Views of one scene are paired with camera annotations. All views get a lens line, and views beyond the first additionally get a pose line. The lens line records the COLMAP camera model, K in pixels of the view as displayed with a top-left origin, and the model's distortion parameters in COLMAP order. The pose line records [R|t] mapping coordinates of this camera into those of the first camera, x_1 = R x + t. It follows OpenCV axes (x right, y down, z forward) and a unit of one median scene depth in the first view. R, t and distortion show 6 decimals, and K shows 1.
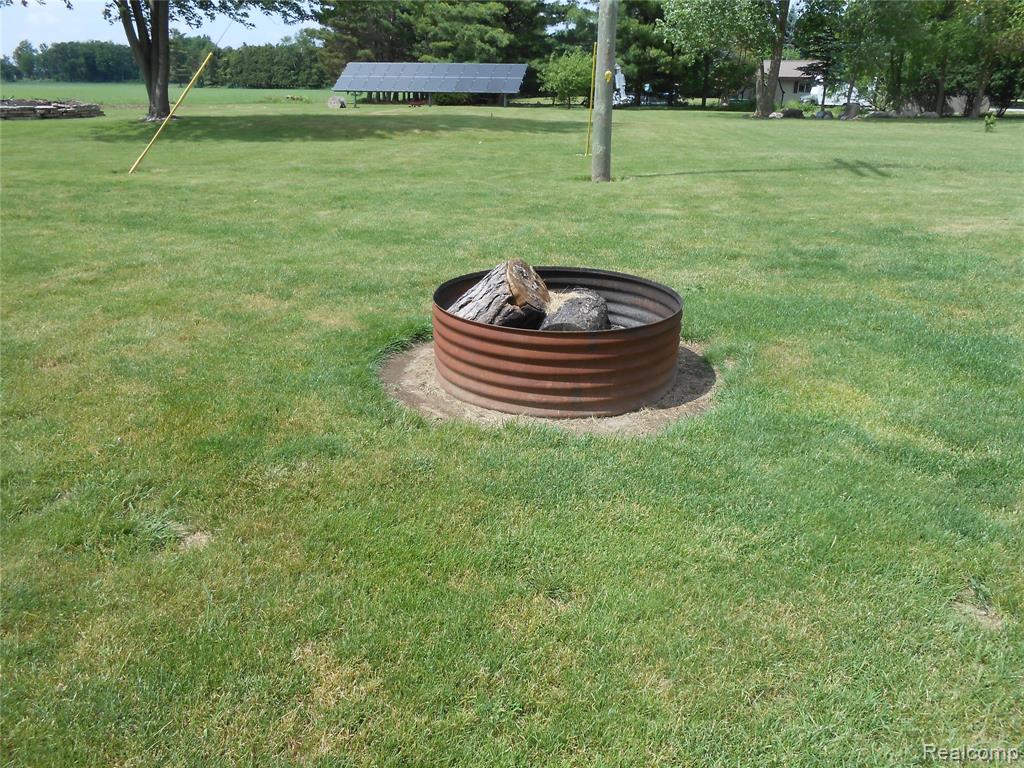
lens RADIAL K [[797.1, 0, 513.8], [0, 797.1, 383.5], [0, 0, 1]] dist [-0.033843, 0.042369]
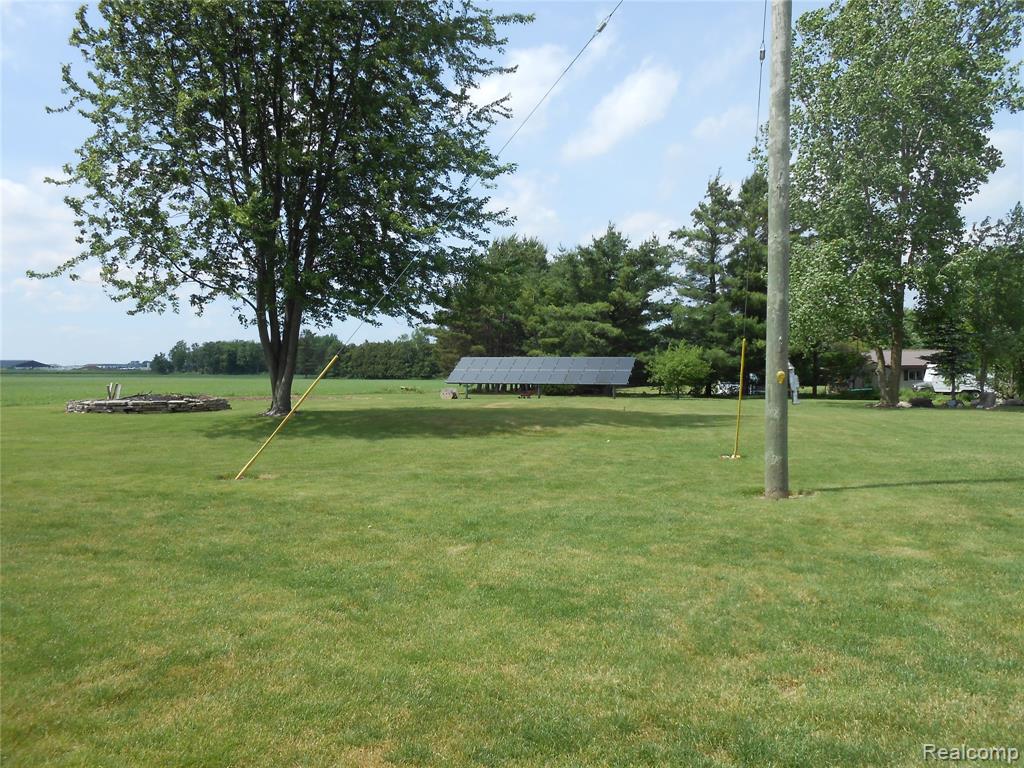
lens RADIAL K [[797.1, 0, 509.6], [0, 797.1, 378.1], [0, 0, 1]] dist [-0.033843, 0.042369]
pose [[0.992168, -0.007843, -0.124664, -0.035890], [-0.035958, 0.937844, -0.345188, -0.043225], [0.119623, 0.346967, 0.930217, 0.091165]]
